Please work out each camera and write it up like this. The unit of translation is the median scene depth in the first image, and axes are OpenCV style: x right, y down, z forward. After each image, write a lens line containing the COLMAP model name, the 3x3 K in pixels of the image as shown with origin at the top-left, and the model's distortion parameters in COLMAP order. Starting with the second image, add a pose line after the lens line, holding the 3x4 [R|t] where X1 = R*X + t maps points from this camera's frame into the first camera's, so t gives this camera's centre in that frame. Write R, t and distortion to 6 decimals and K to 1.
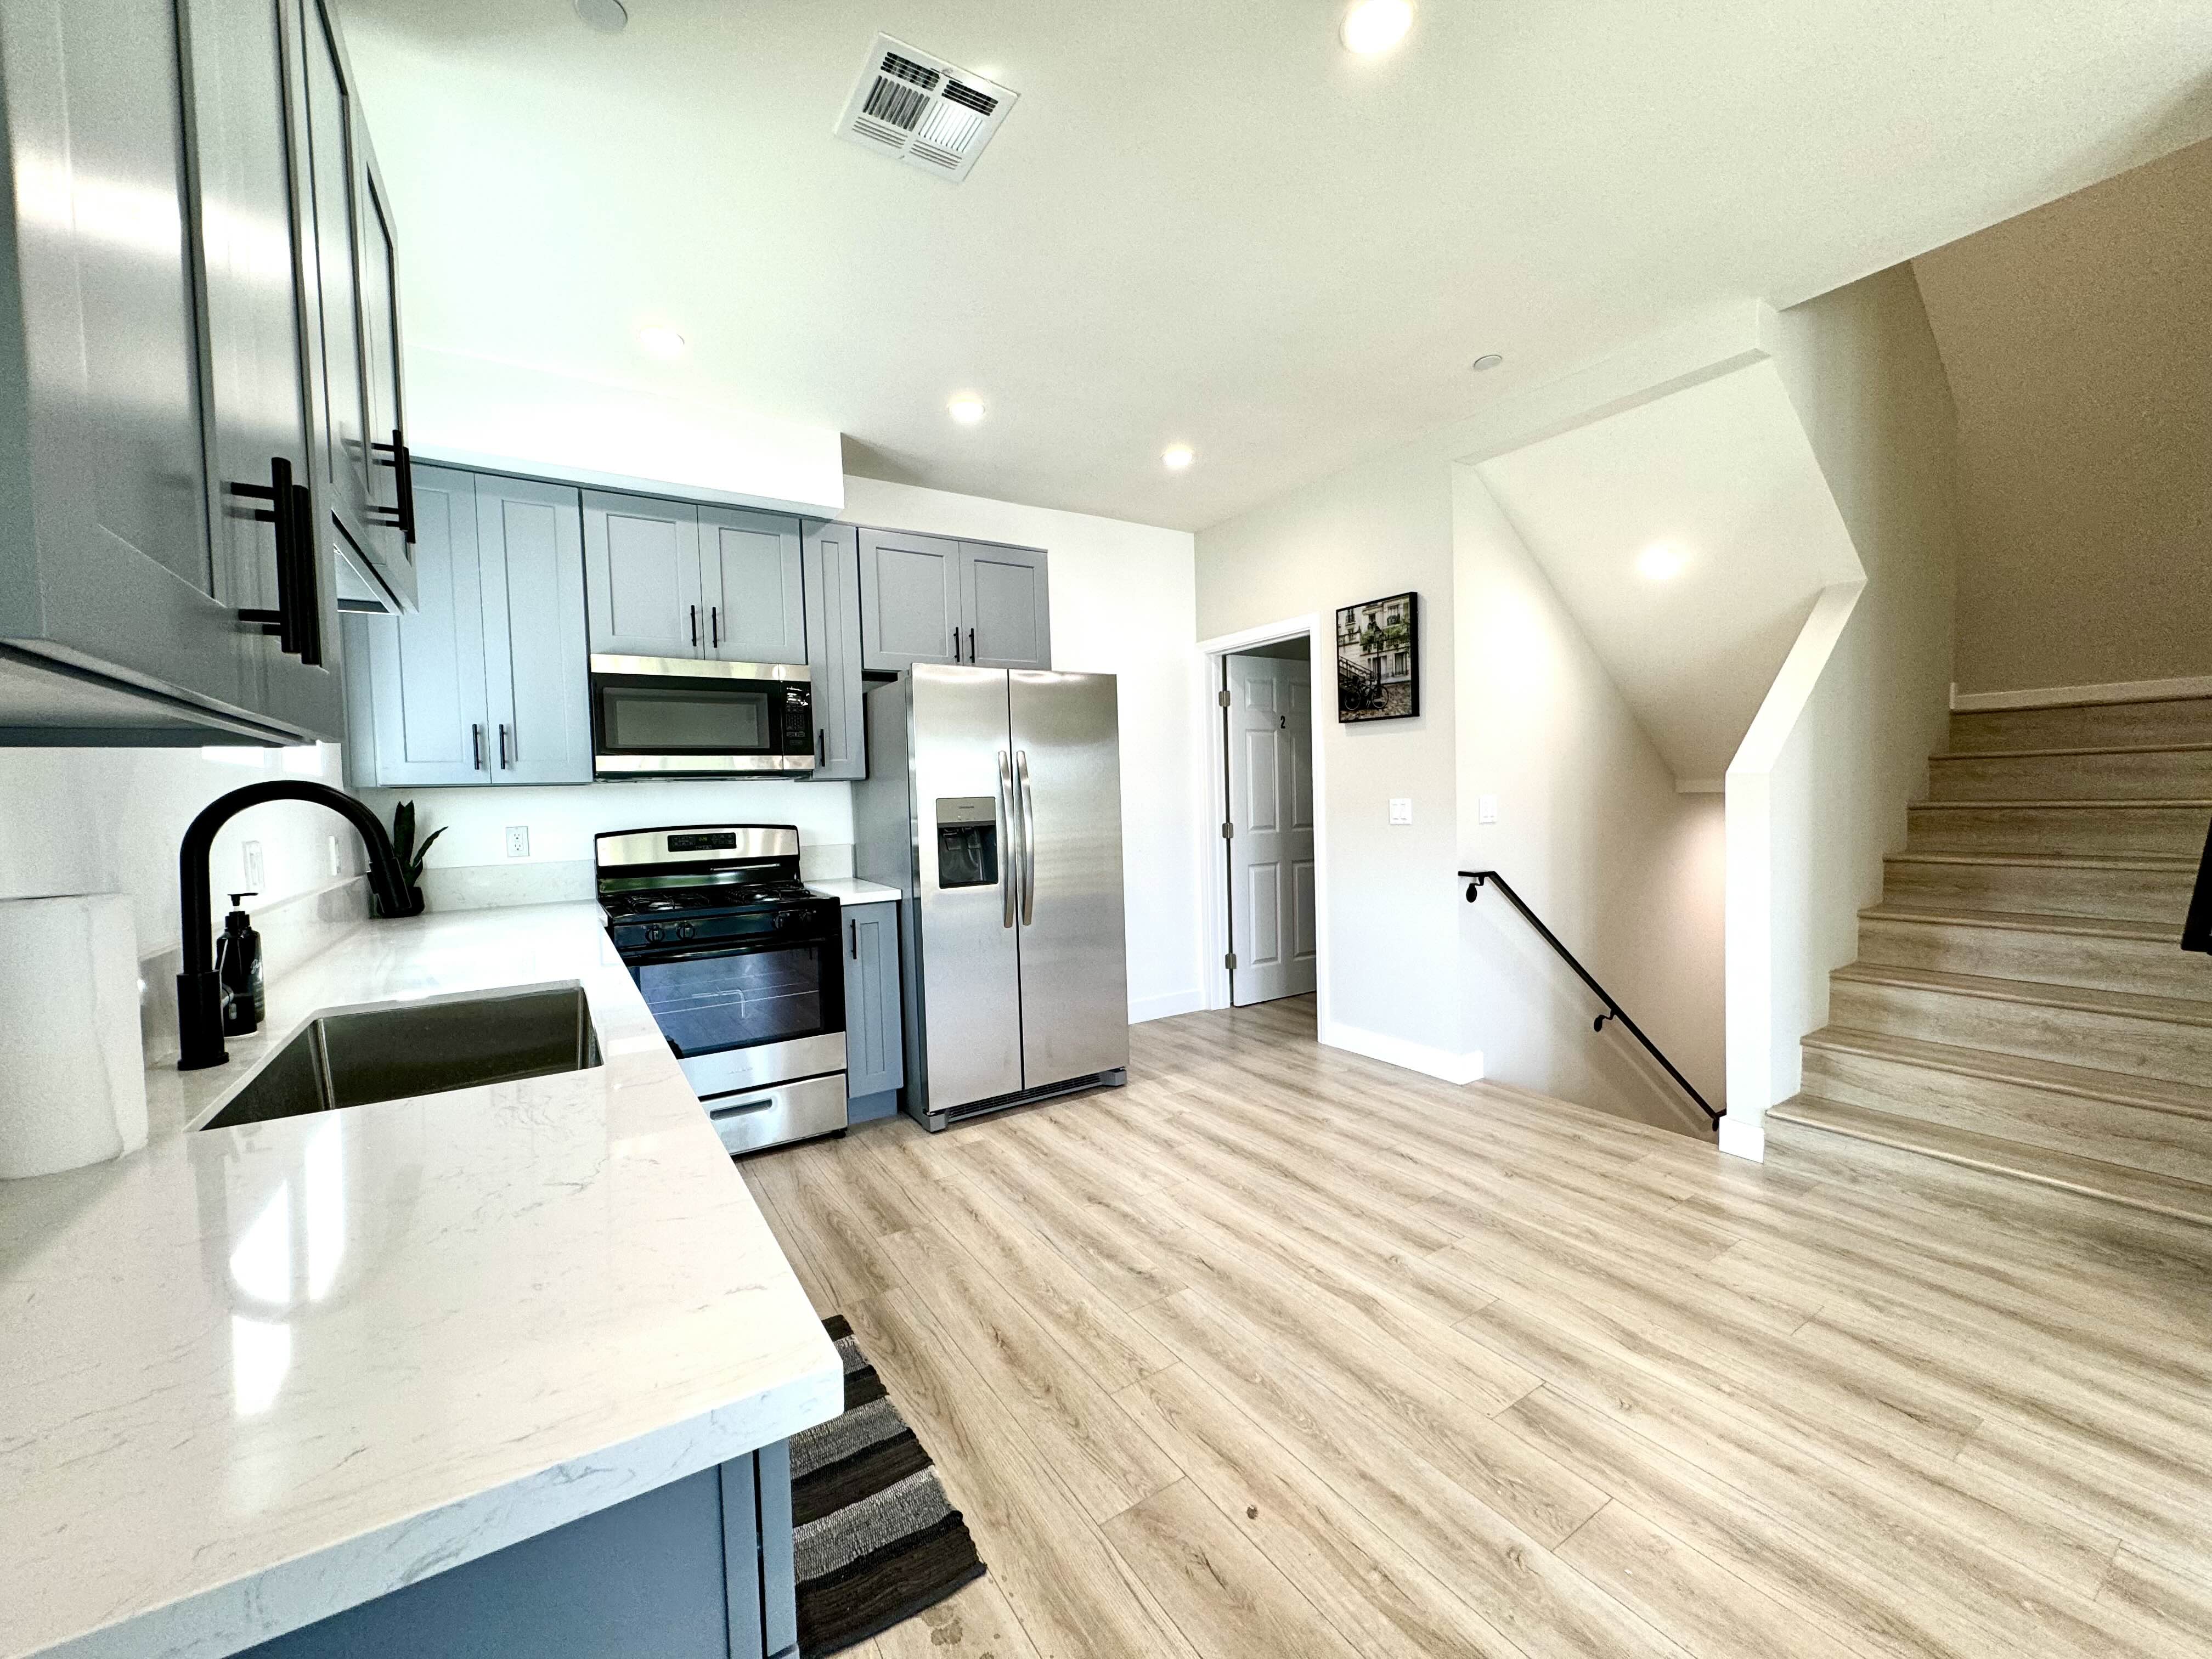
lens RADIAL K [[877.6, 0, 1106.0], [0, 877.6, 829.5], [0, 0, 1]] dist [0.000742, 0.000019]
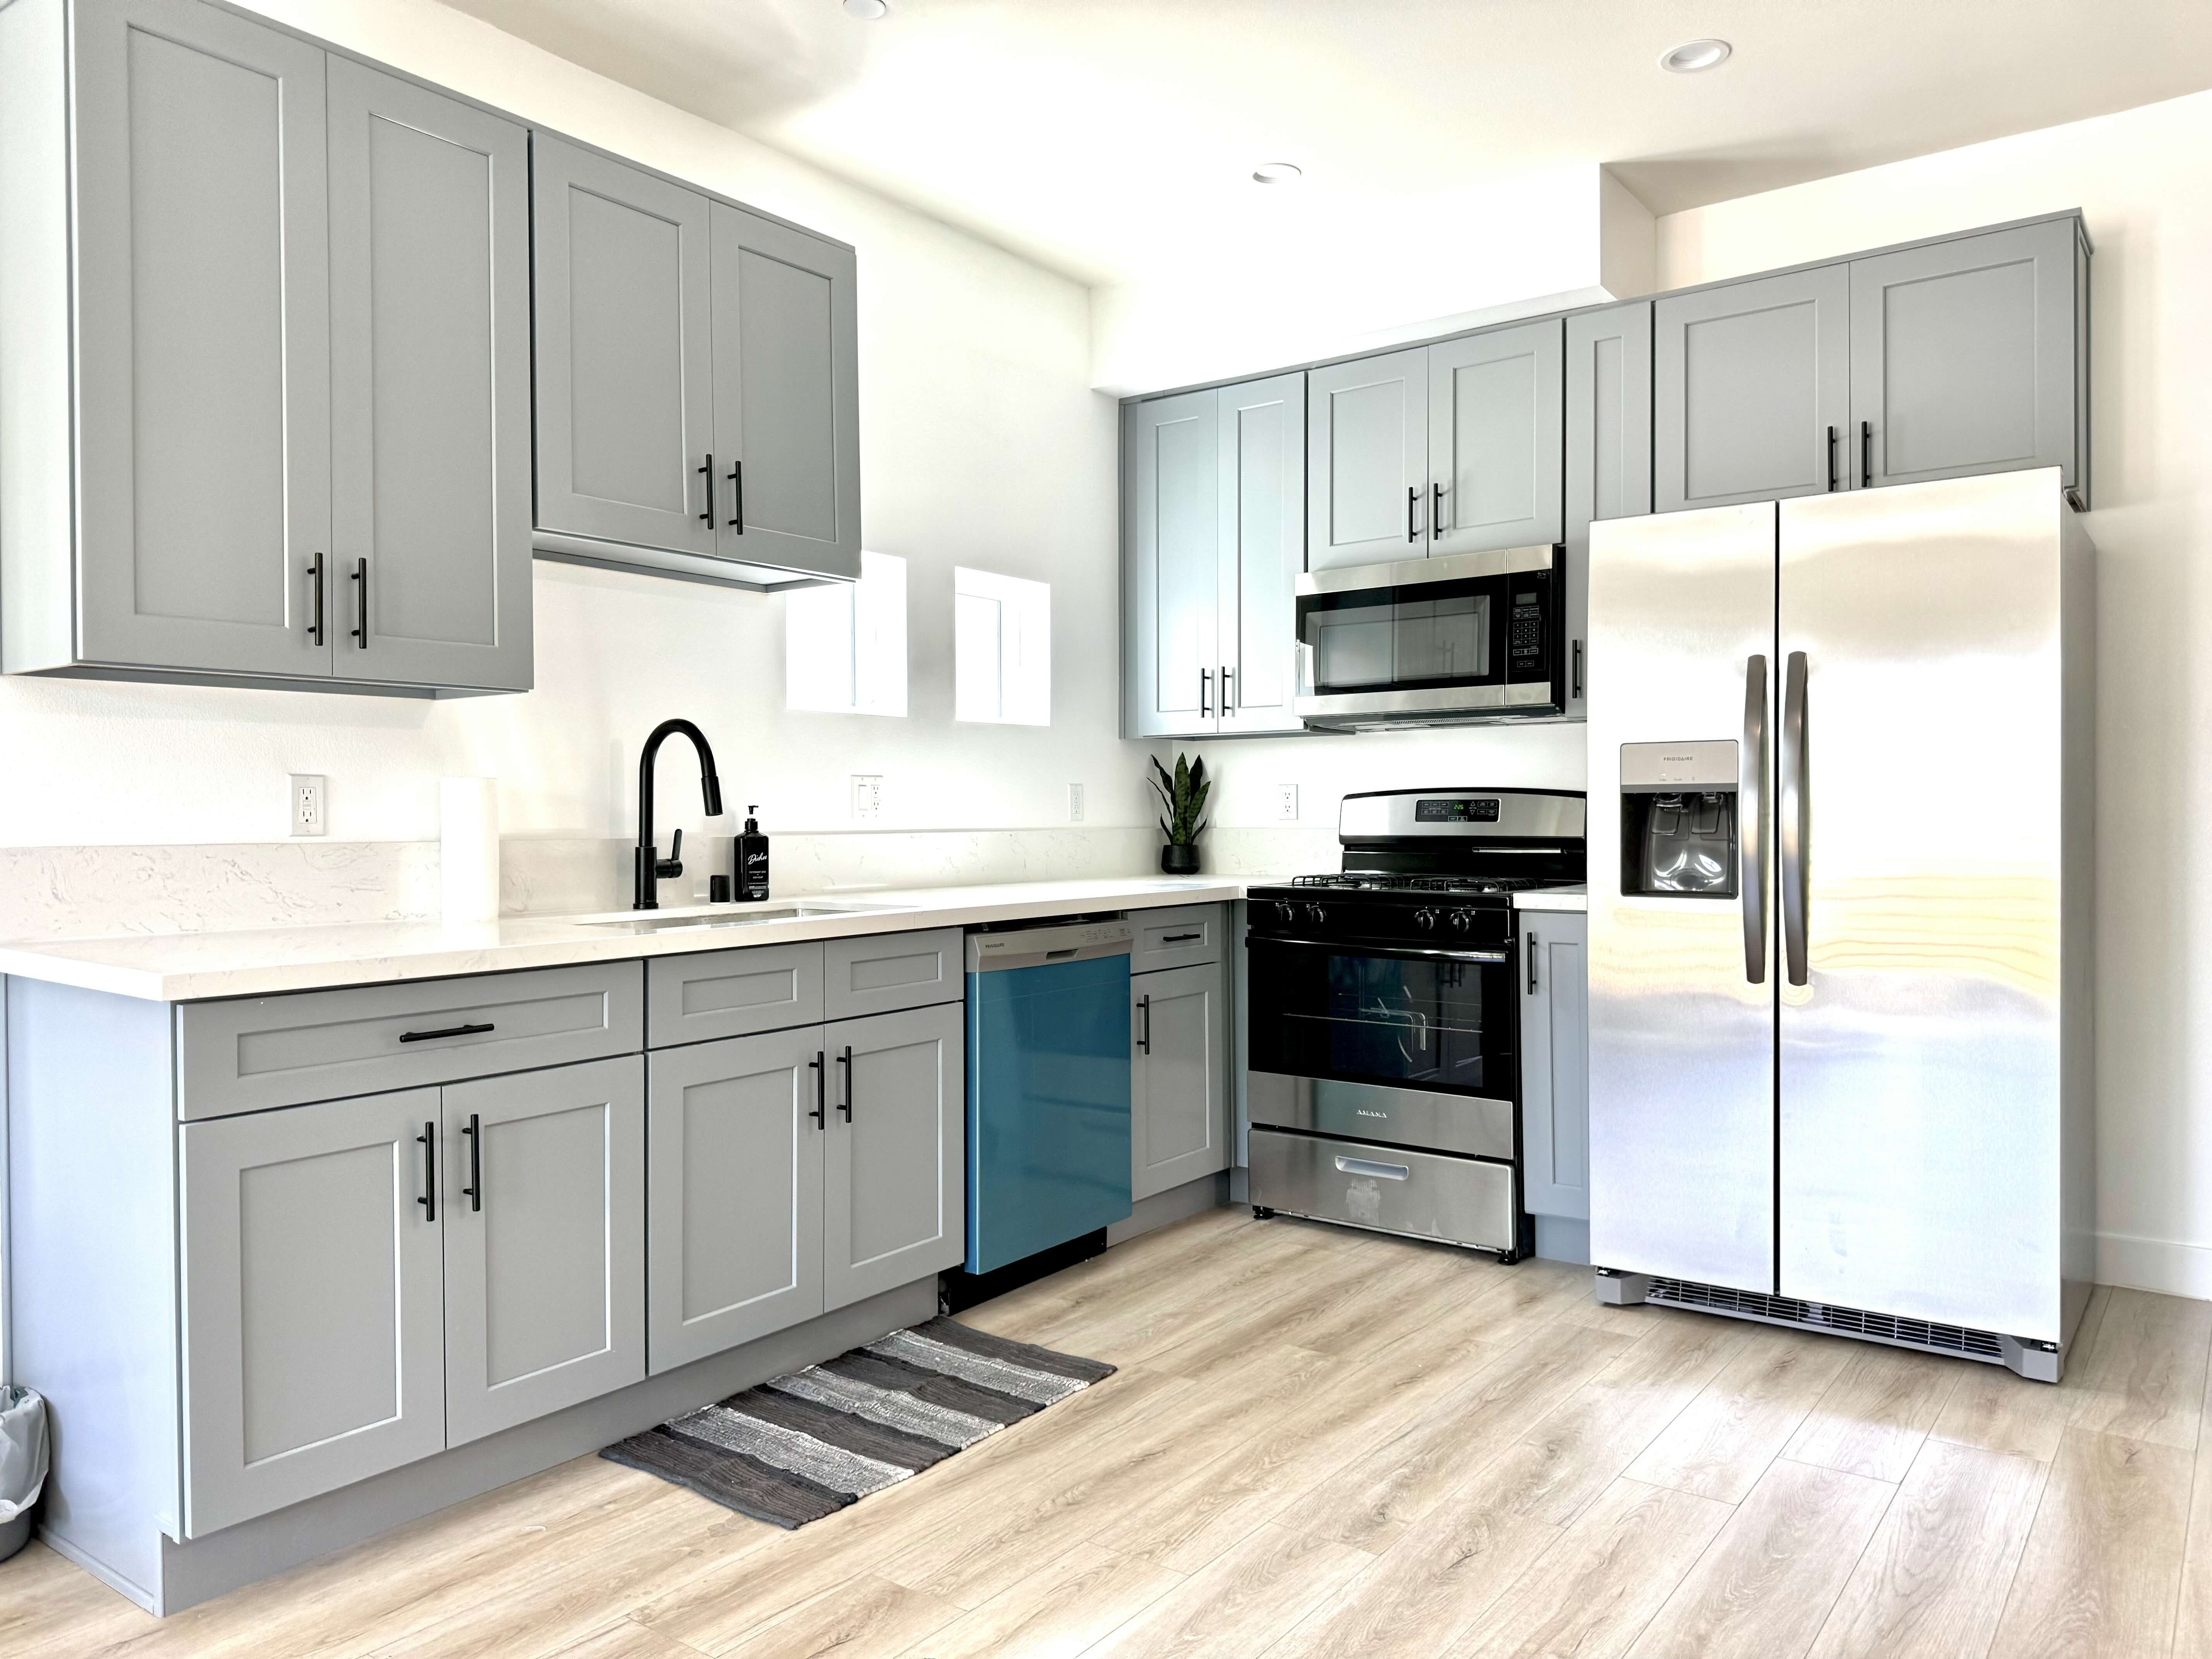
lens RADIAL K [[1549.6, 0, 1106.0], [0, 1549.6, 829.5], [0, 0, 1]] dist [0.016587, 0.001290]
pose [[0.359136, 0.035639, -0.932604, 0.646695], [-0.044057, 0.998804, 0.021202, 0.015853], [0.932245, 0.033473, 0.360277, 0.289915]]
